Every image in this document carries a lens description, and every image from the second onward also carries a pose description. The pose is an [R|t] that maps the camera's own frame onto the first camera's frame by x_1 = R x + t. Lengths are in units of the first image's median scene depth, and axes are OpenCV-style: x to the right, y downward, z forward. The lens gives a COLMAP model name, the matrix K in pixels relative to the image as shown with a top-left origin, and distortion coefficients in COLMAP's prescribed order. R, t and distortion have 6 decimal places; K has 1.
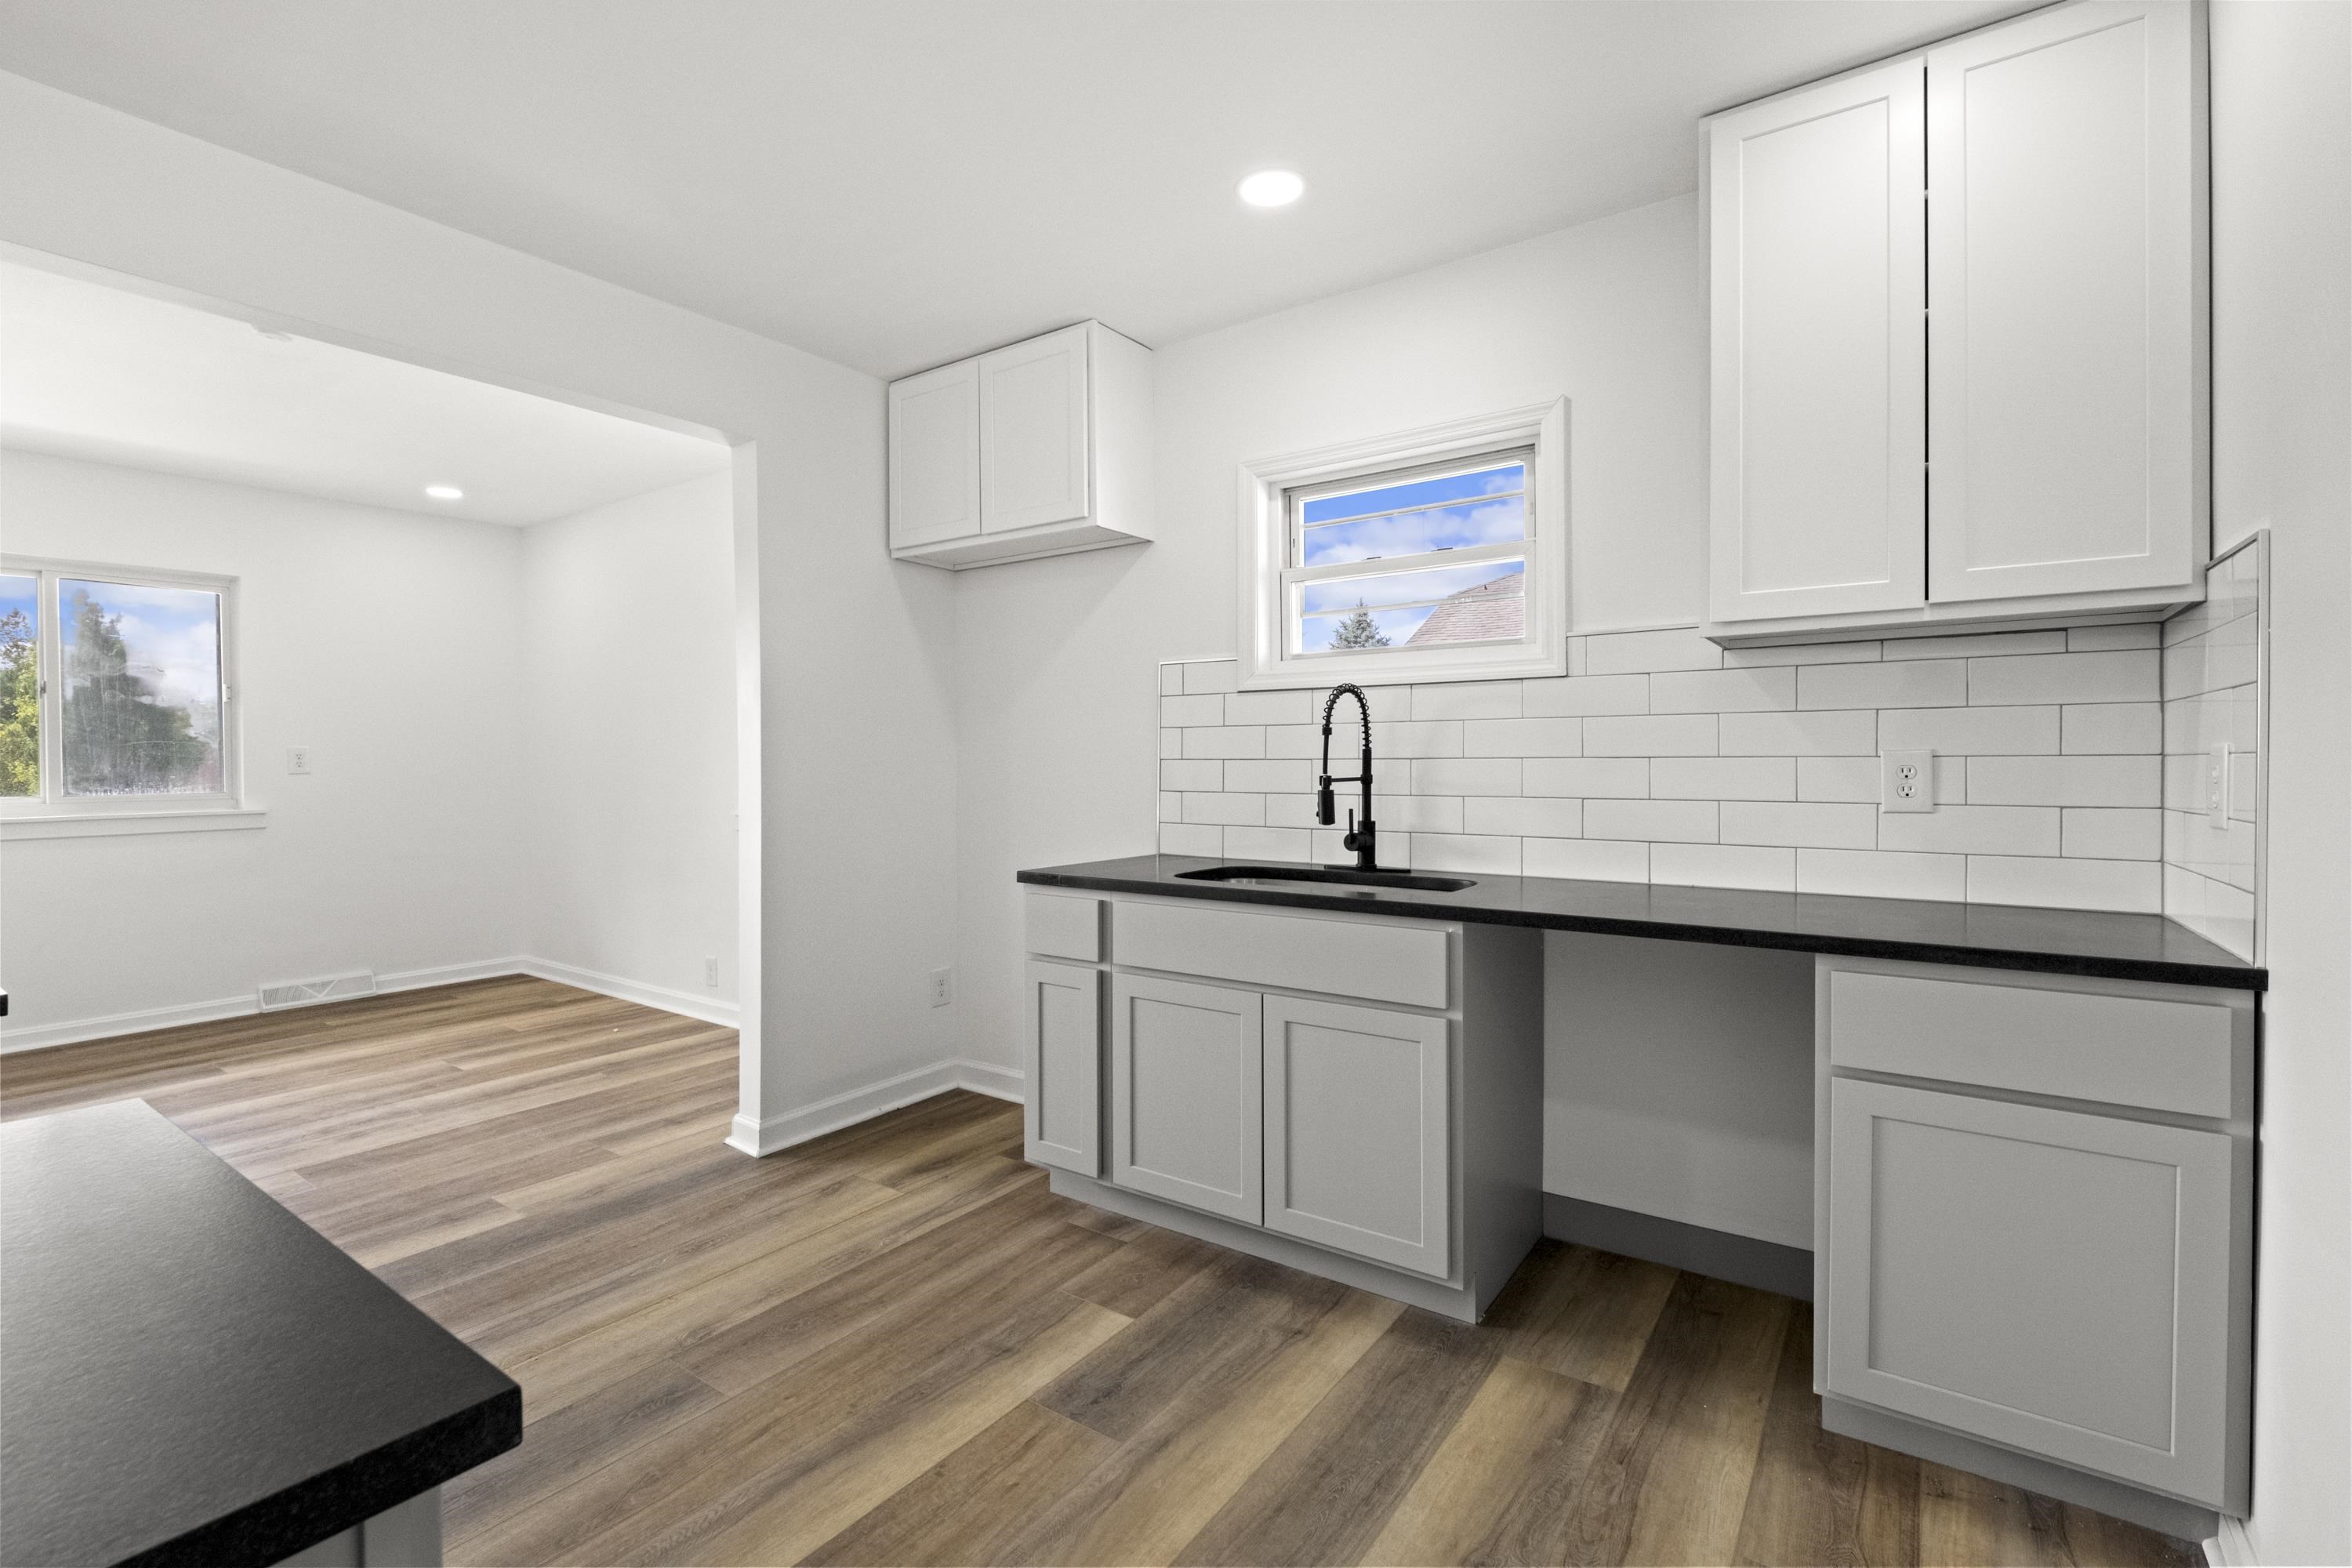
lens RADIAL K [[1031.0, 0, 1179.2], [0, 1031.0, 771.5], [0, 0, 1]] dist [0.006187, -0.005464]
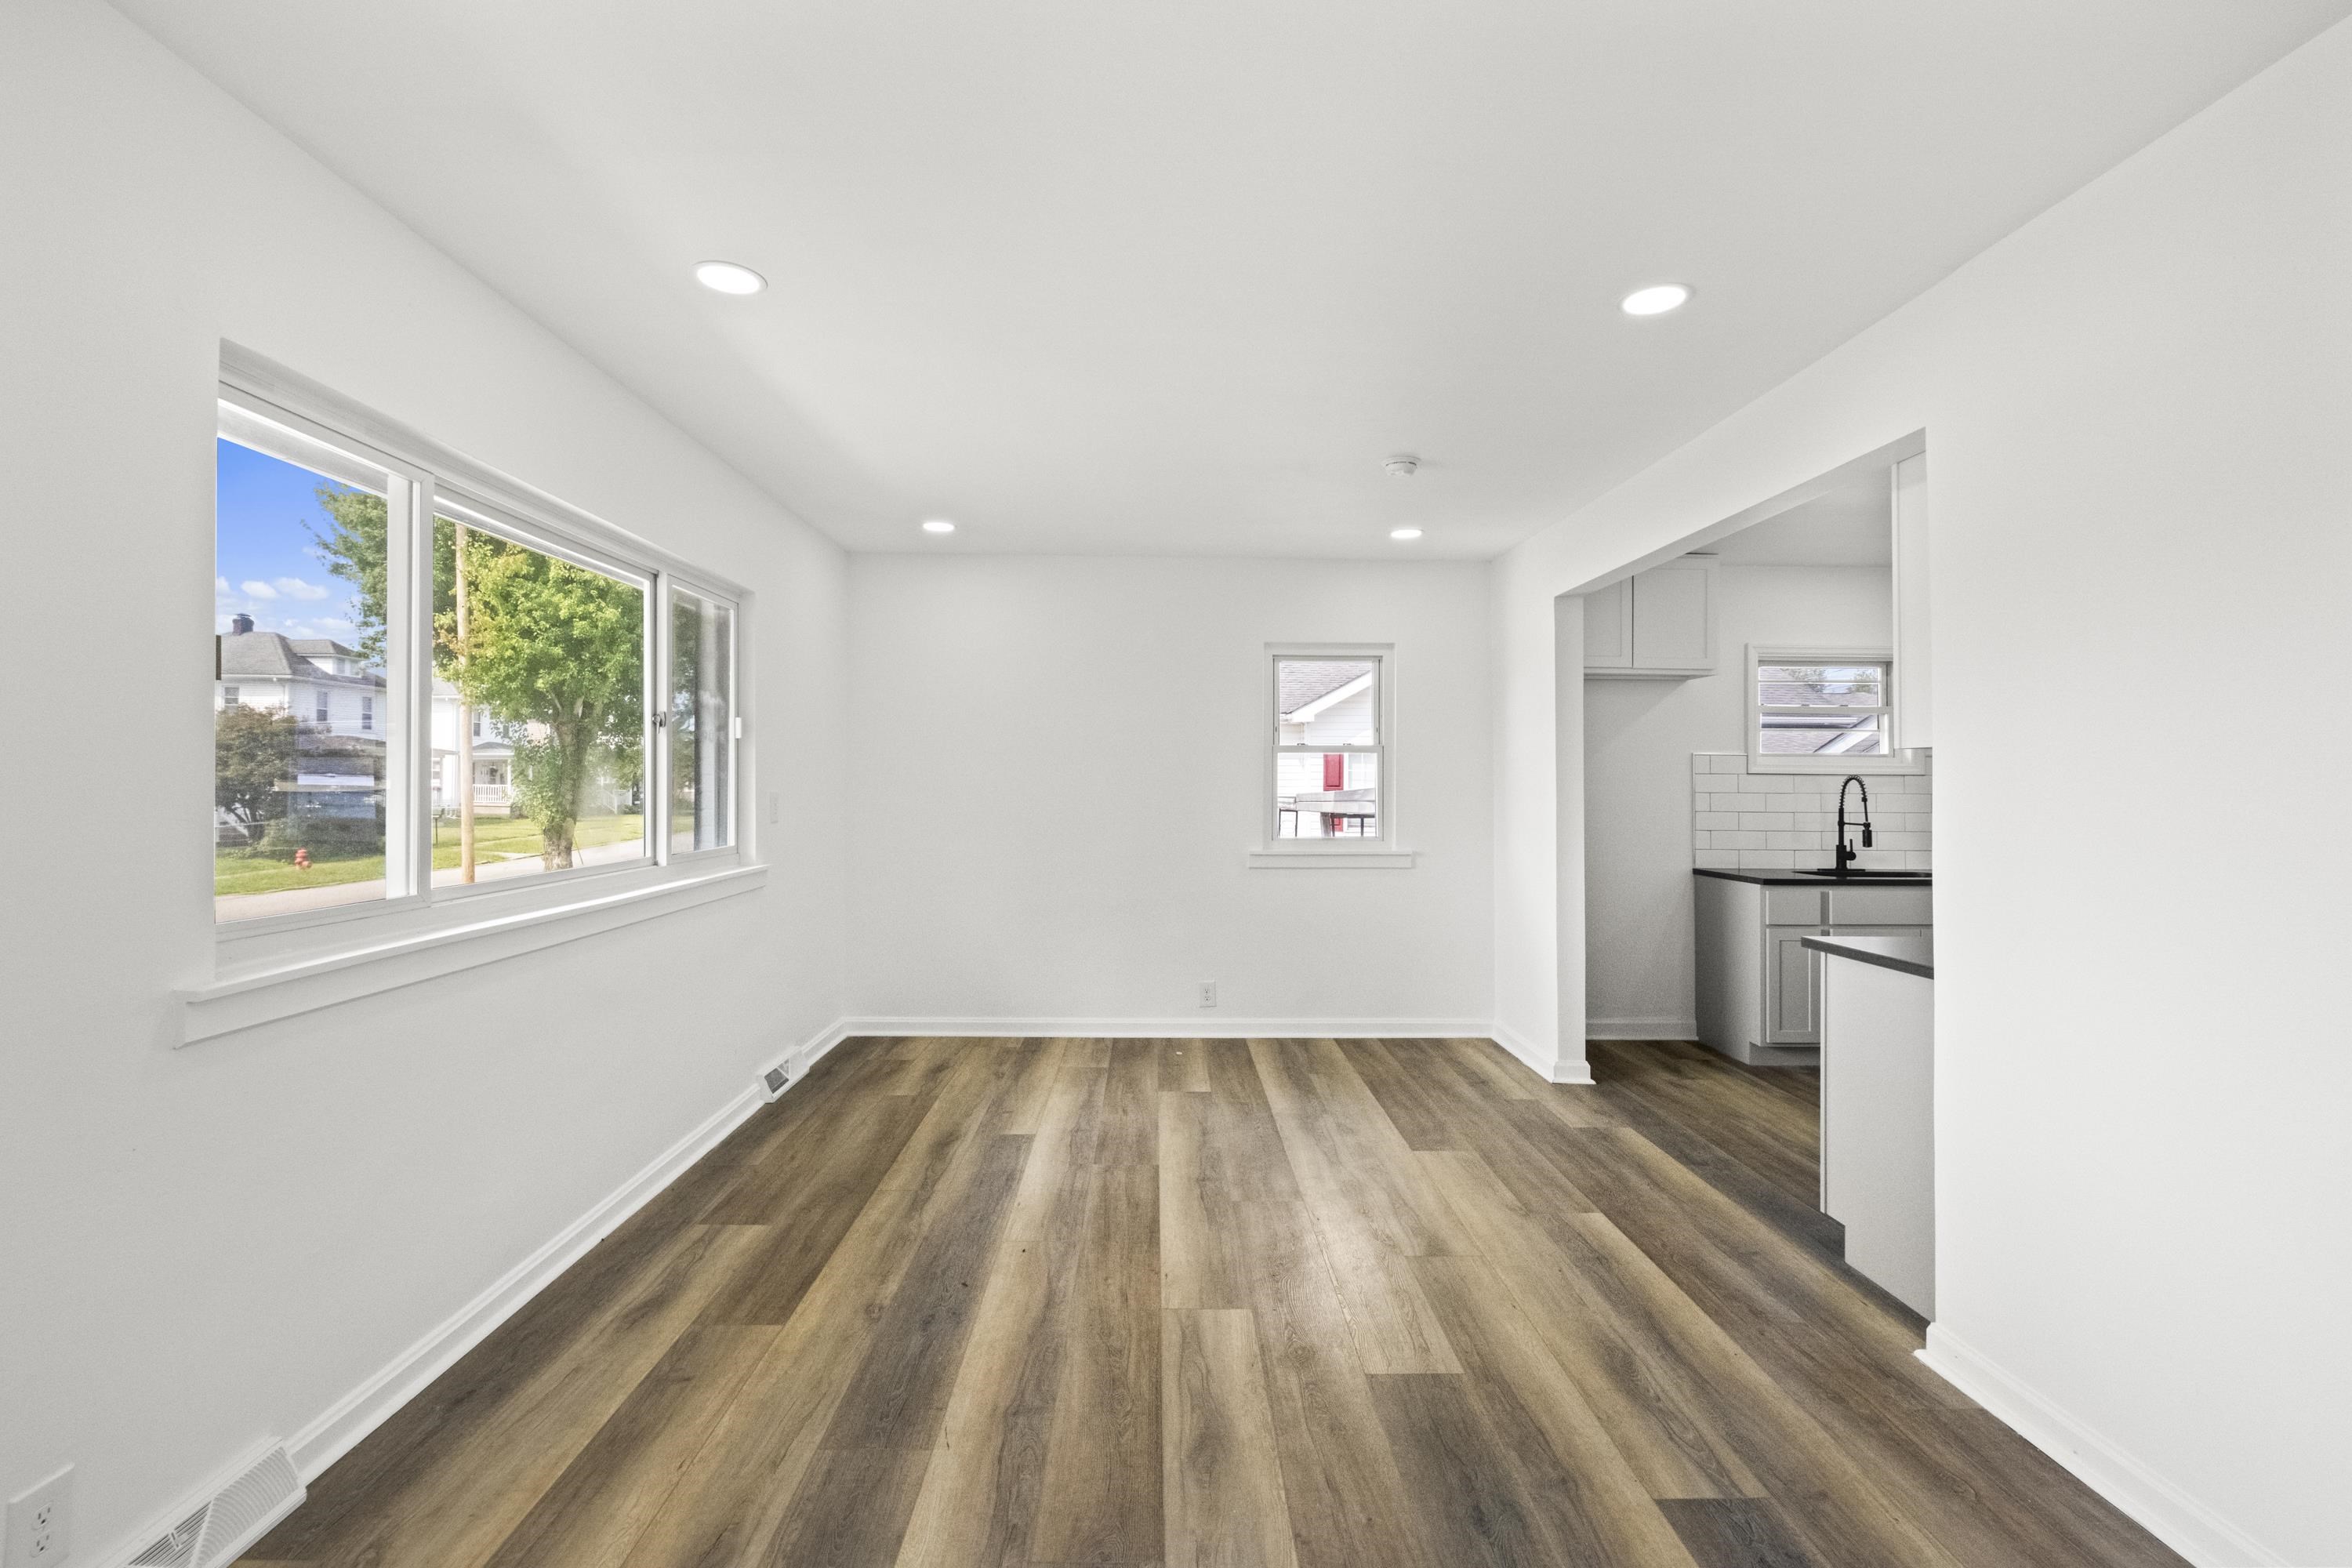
lens RADIAL K [[1031.0, 0, 1200.5], [0, 1031.0, 763.7], [0, 0, 1]] dist [0.006187, -0.005464]
pose [[0.815568, 0.019588, 0.578330, -2.349721], [-0.000483, 0.999450, -0.033170, -0.048571], [-0.578661, 0.026773, 0.815128, 0.145668]]
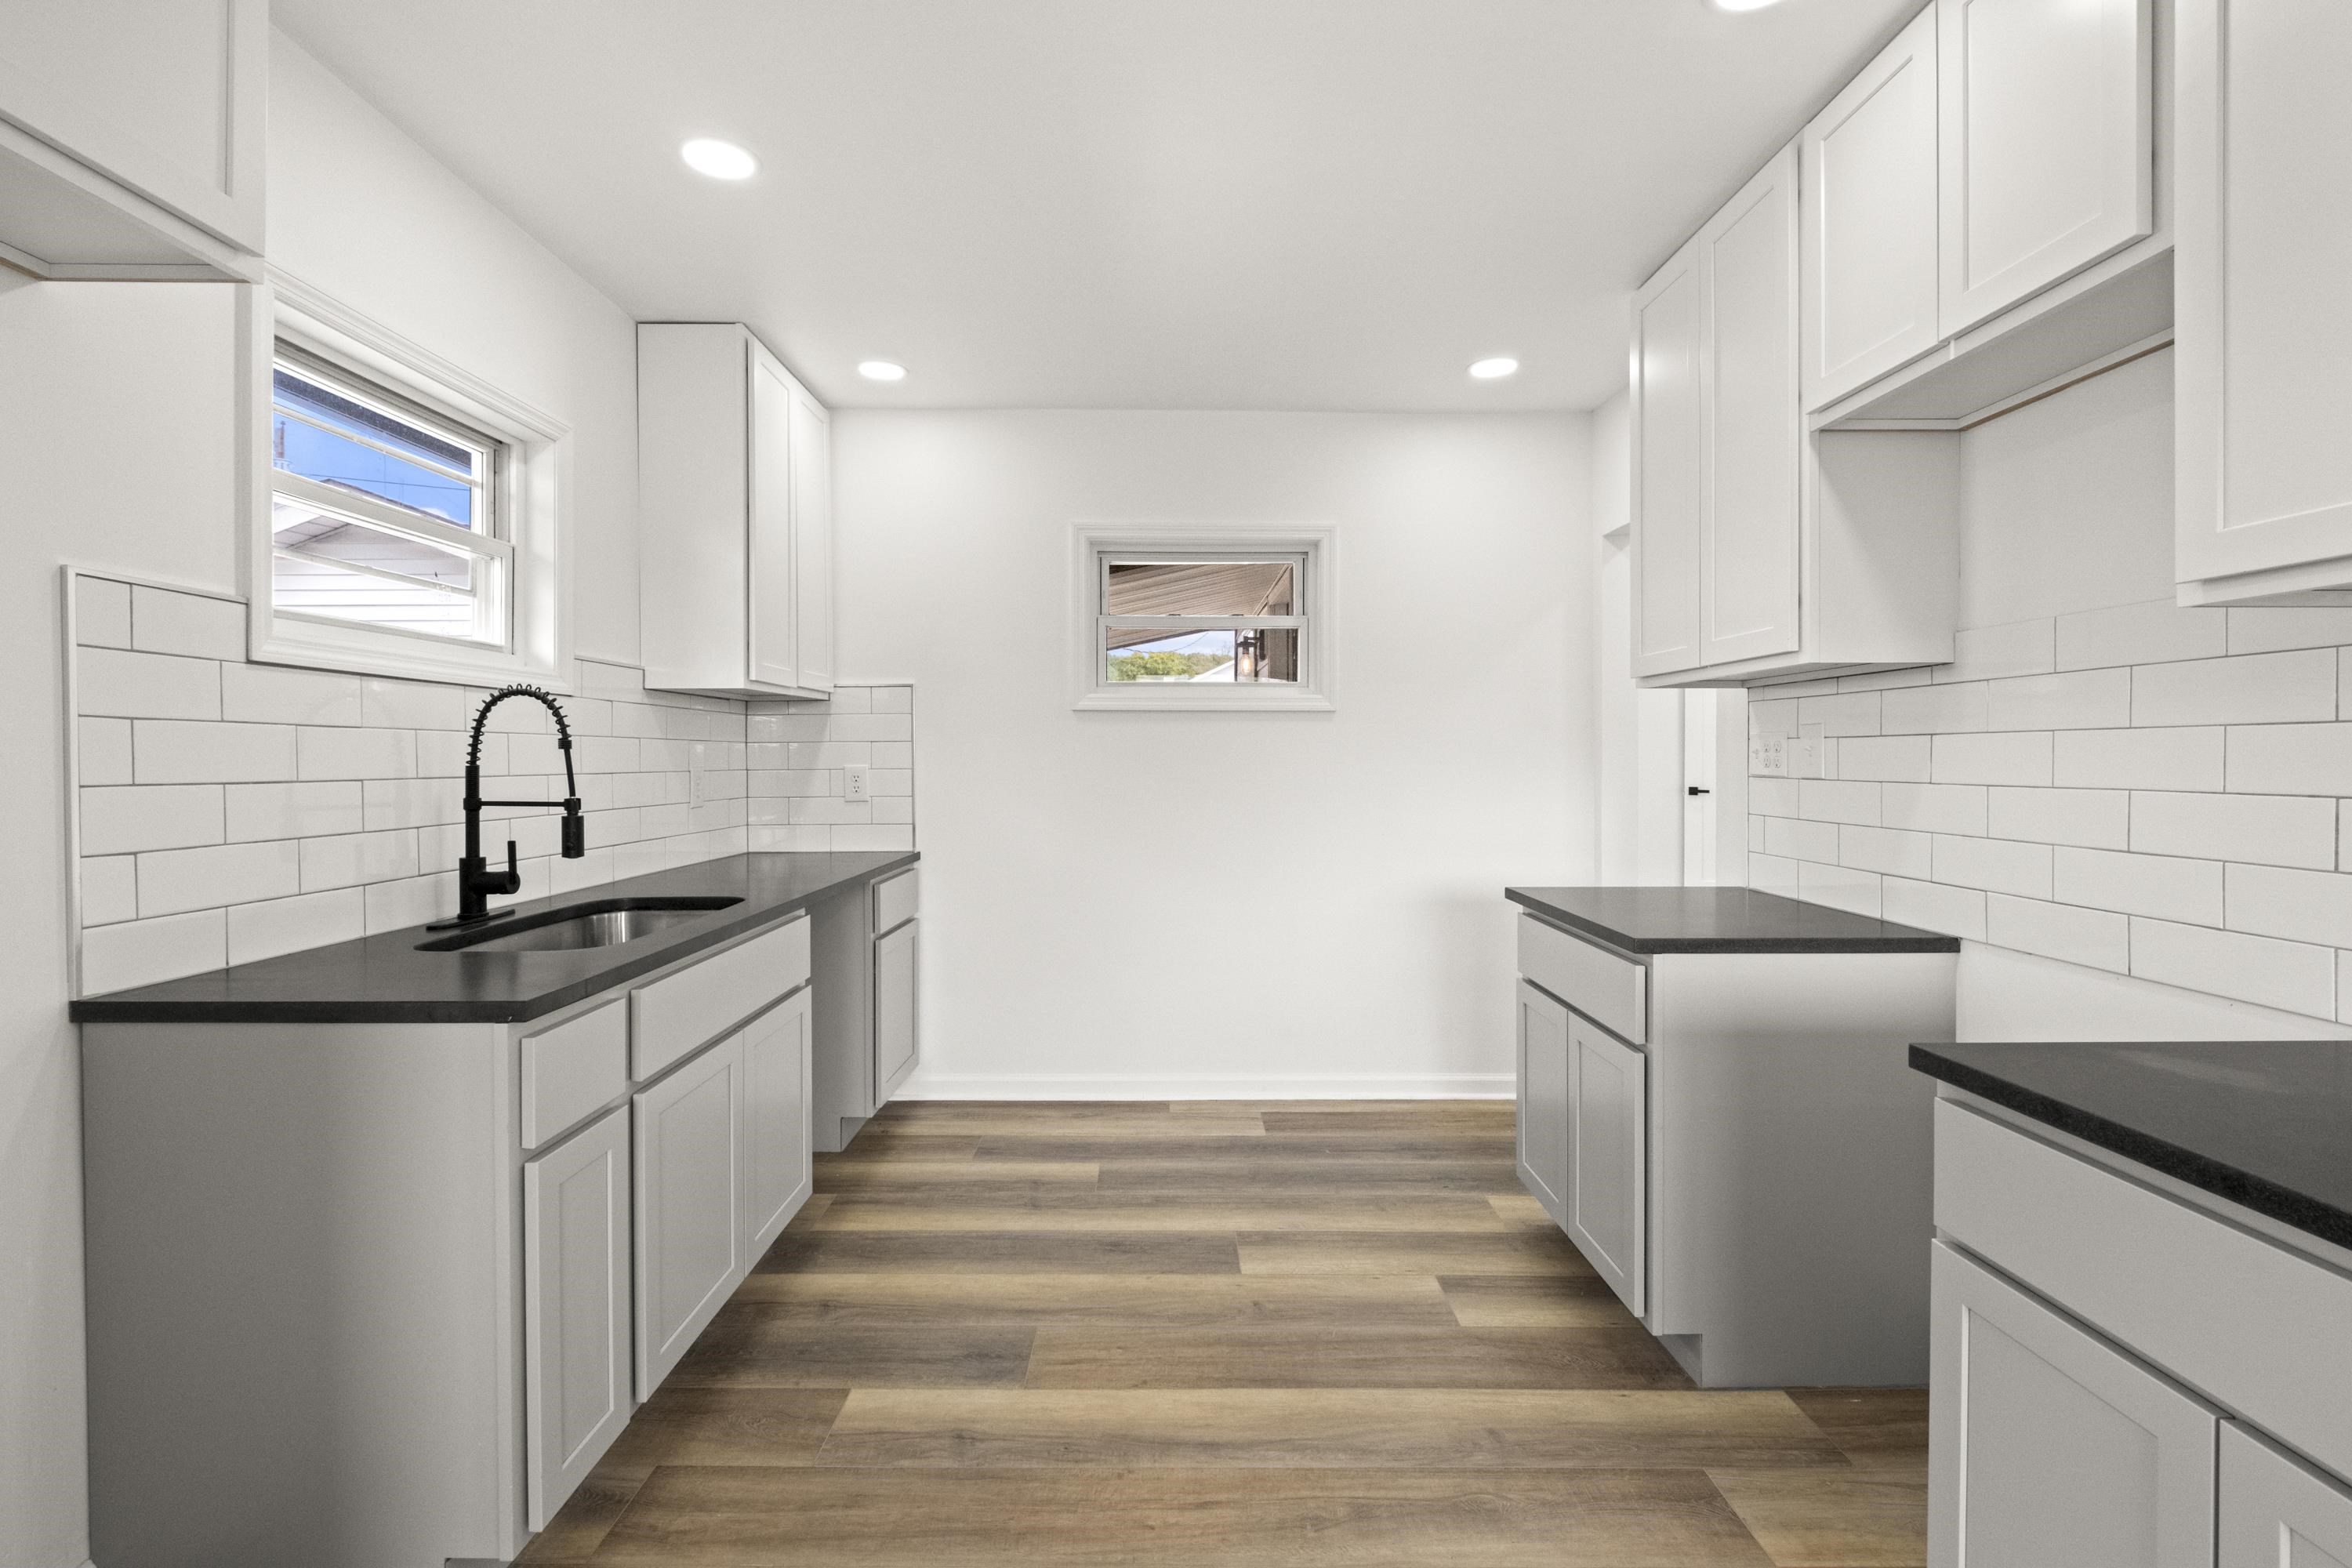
lens RADIAL K [[1031.0, 0, 1129.2], [0, 1031.0, 776.5], [0, 0, 1]] dist [0.006187, -0.005464]
pose [[-0.537099, -0.009999, 0.843460, -0.913253], [0.013202, 0.999708, 0.020258, -0.027961], [-0.843416, 0.022016, -0.536810, 1.230380]]
